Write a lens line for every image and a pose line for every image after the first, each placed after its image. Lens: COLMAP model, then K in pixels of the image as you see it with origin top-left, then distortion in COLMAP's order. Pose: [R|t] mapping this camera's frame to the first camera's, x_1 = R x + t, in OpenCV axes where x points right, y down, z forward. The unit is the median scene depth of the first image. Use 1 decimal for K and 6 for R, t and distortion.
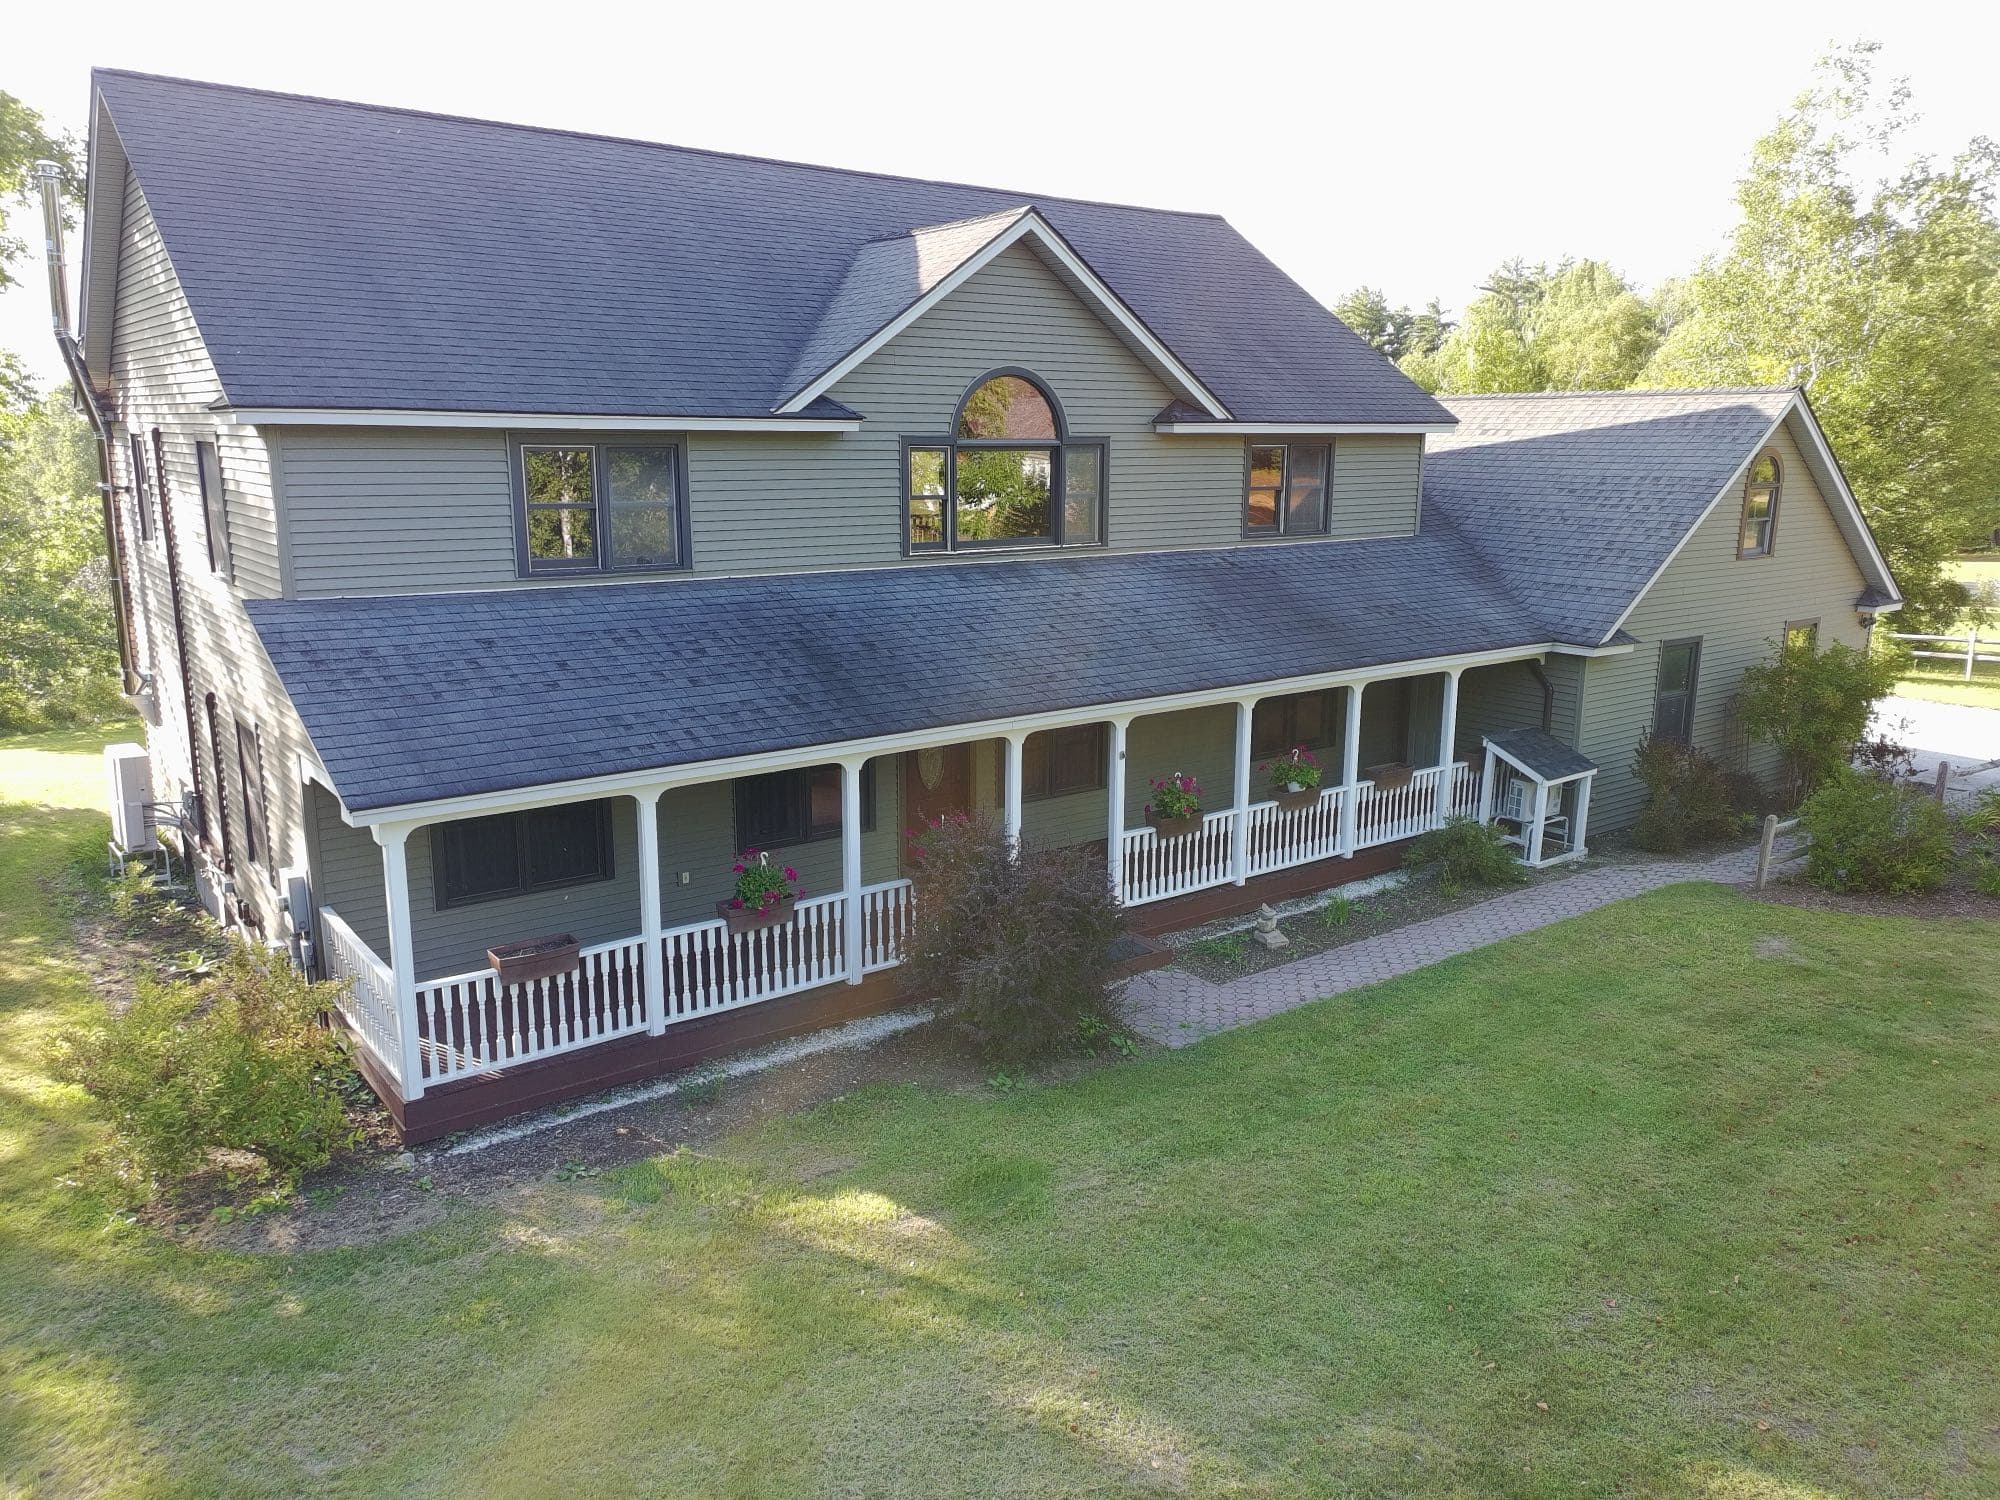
lens RADIAL K [[1470.7, 0, 1003.8], [0, 1470.7, 751.5], [0, 0, 1]] dist [0.079816, -0.084549]
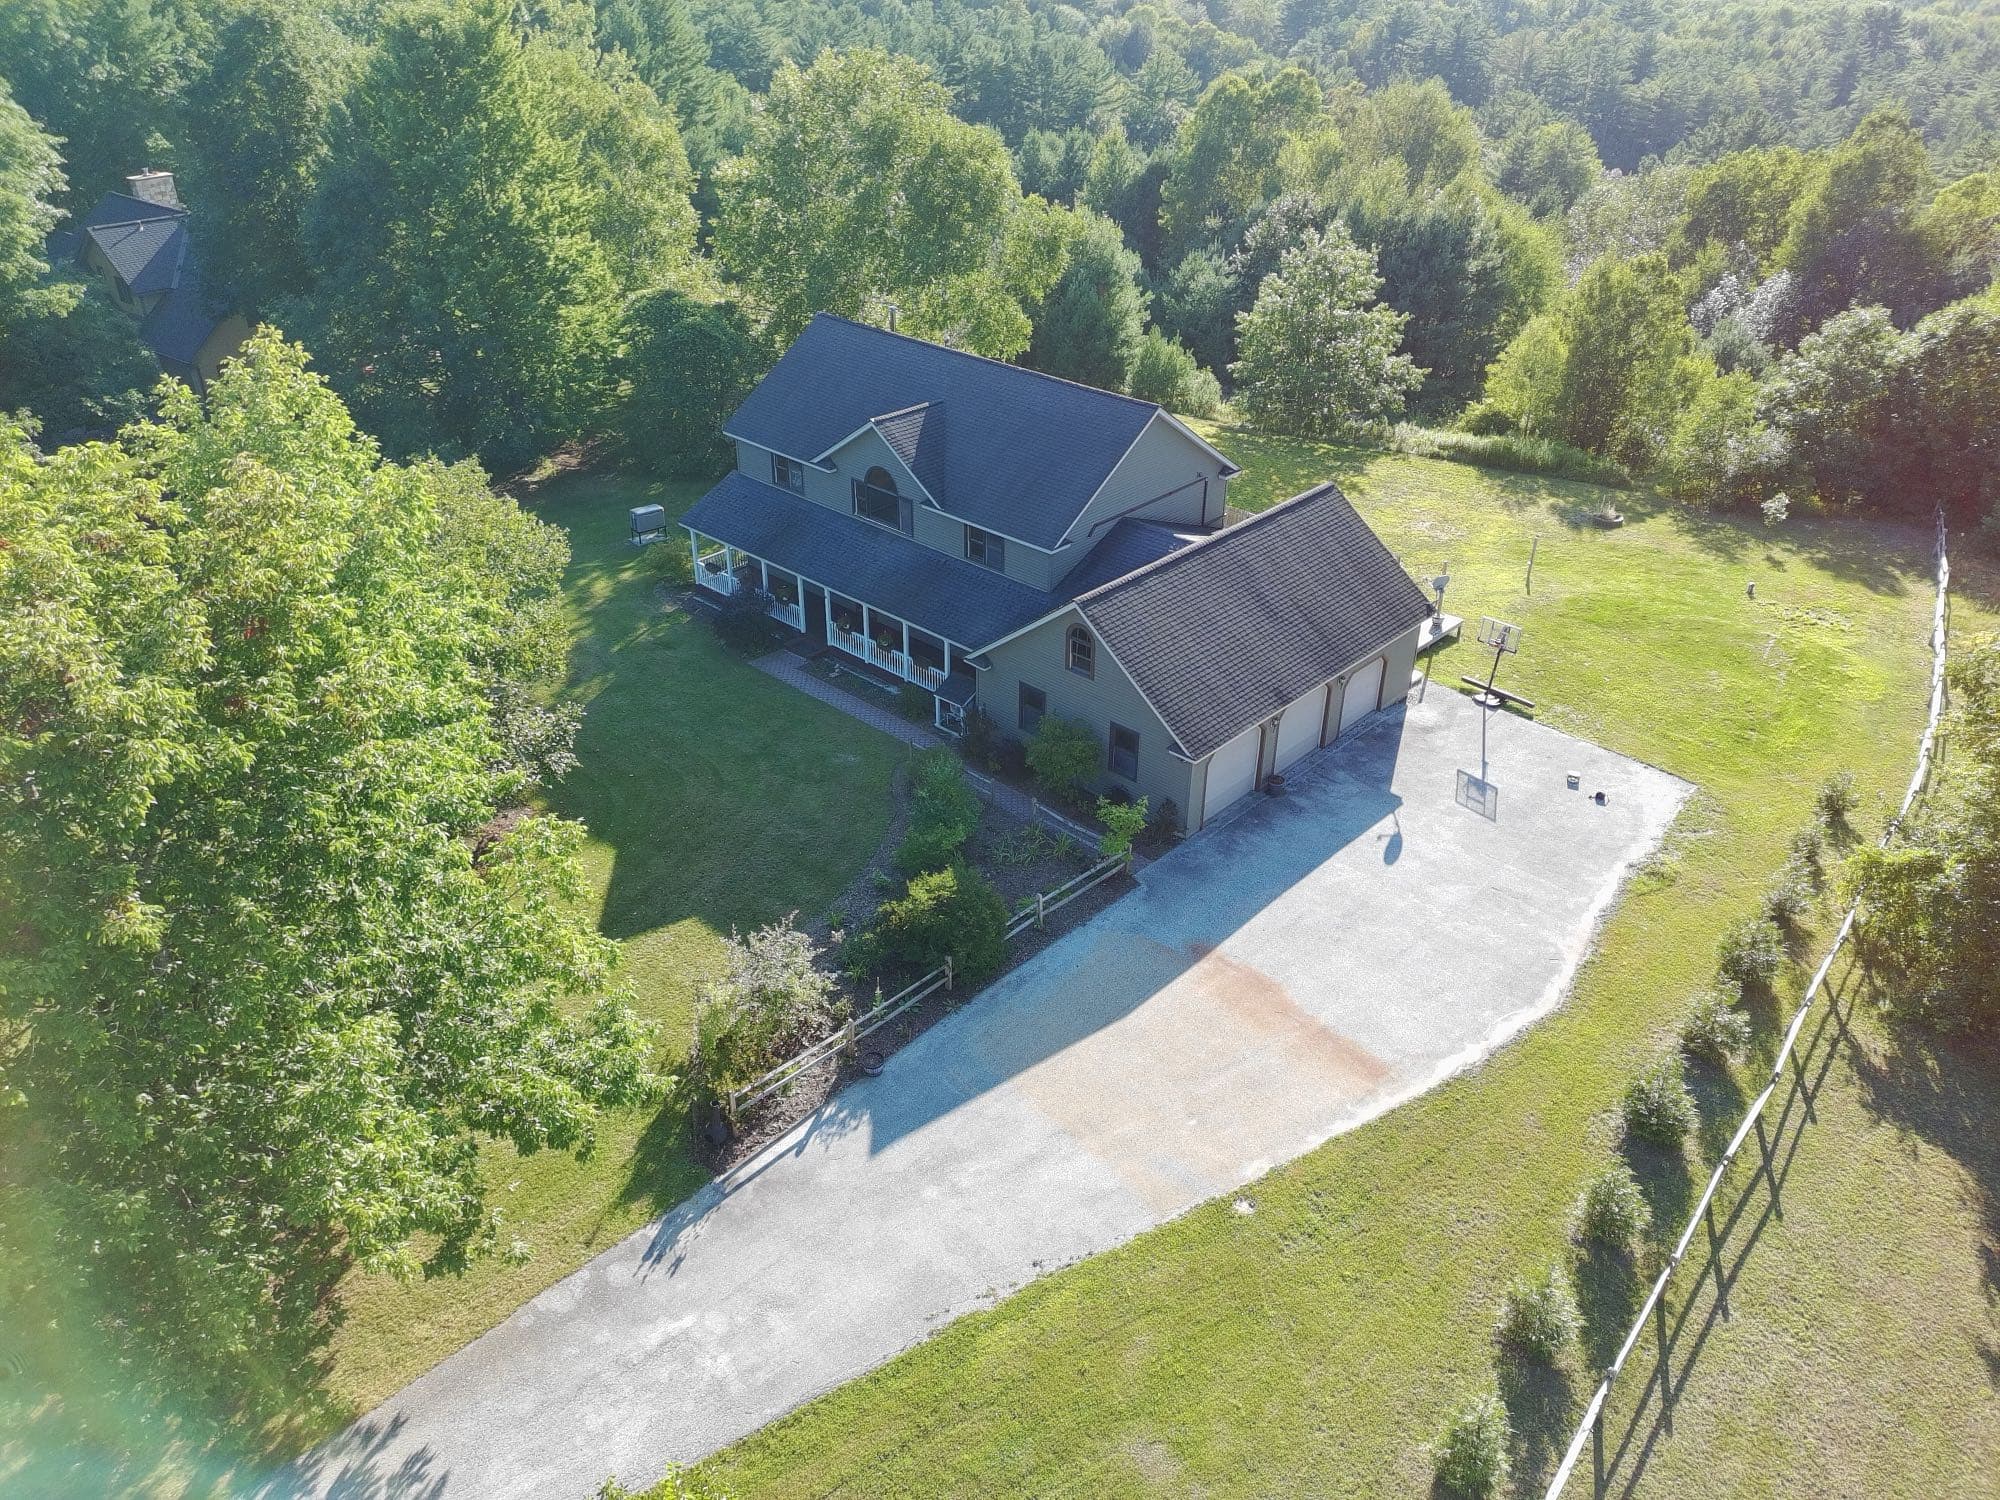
lens RADIAL K [[1469.5, 0, 1002.9], [0, 1469.5, 754.1], [0, 0, 1]] dist [0.069636, -0.065680]
pose [[0.200798, 0.503726, -0.840203, 3.038525], [-0.237981, 0.857061, 0.456958, -1.267844], [0.950287, 0.108196, 0.291973, 0.481015]]
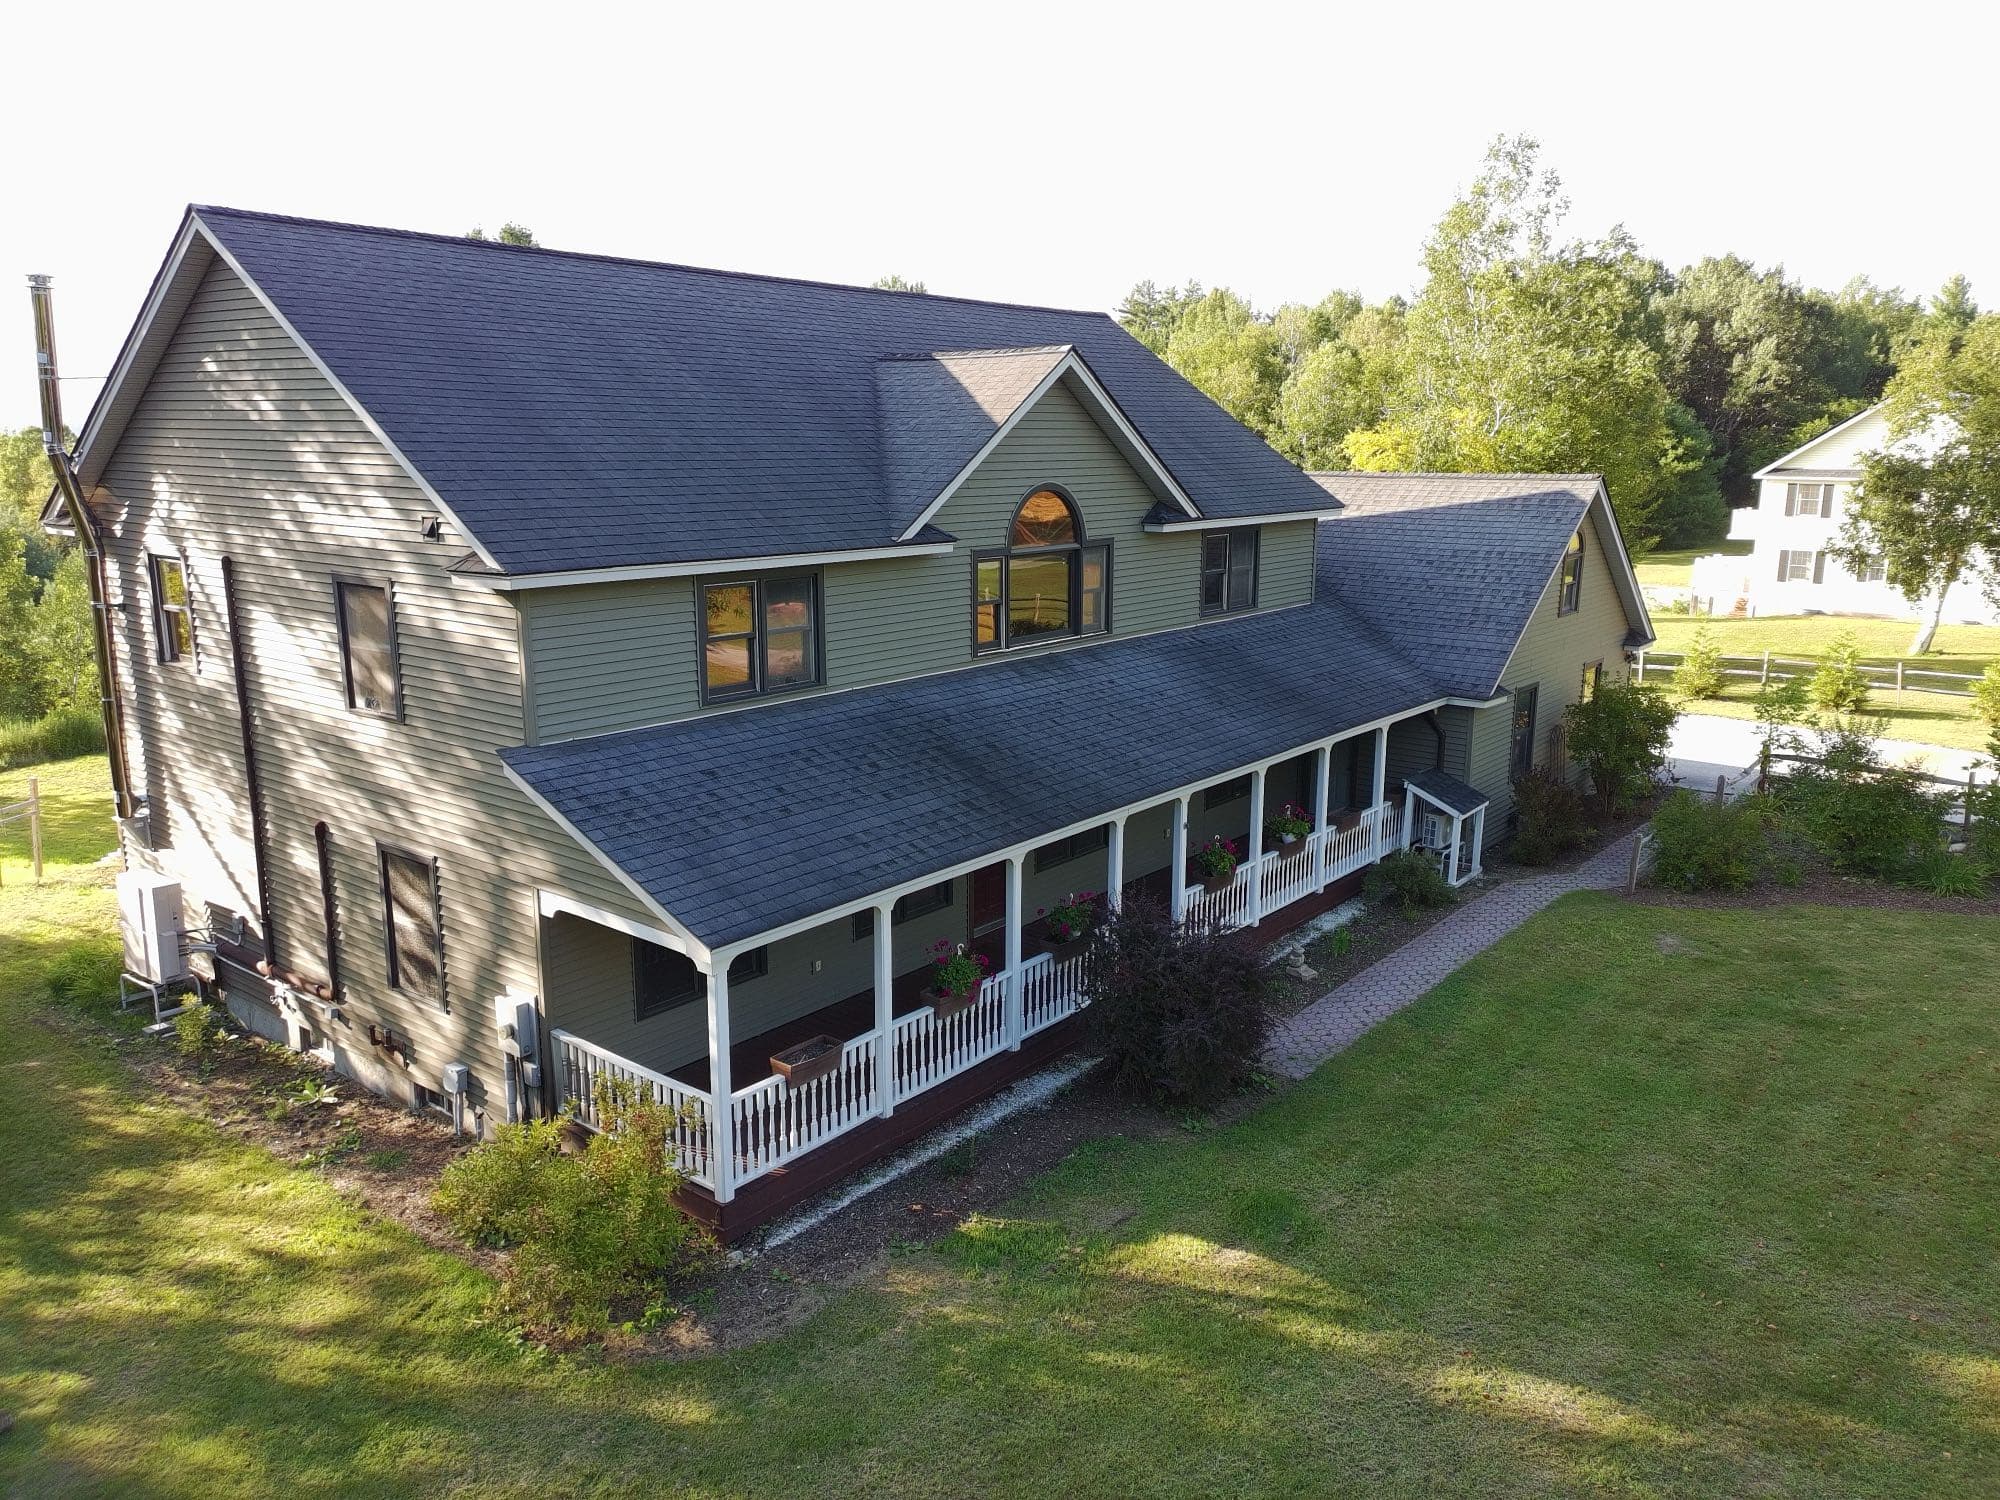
lens RADIAL K [[1469.5, 0, 1002.9], [0, 1469.5, 754.1], [0, 0, 1]] dist [0.069636, -0.065680]
pose [[0.969281, -0.054066, 0.239938, -0.336427], [0.053630, 0.998526, 0.008349, -0.071857], [-0.240036, 0.004776, 0.970752, -0.084677]]
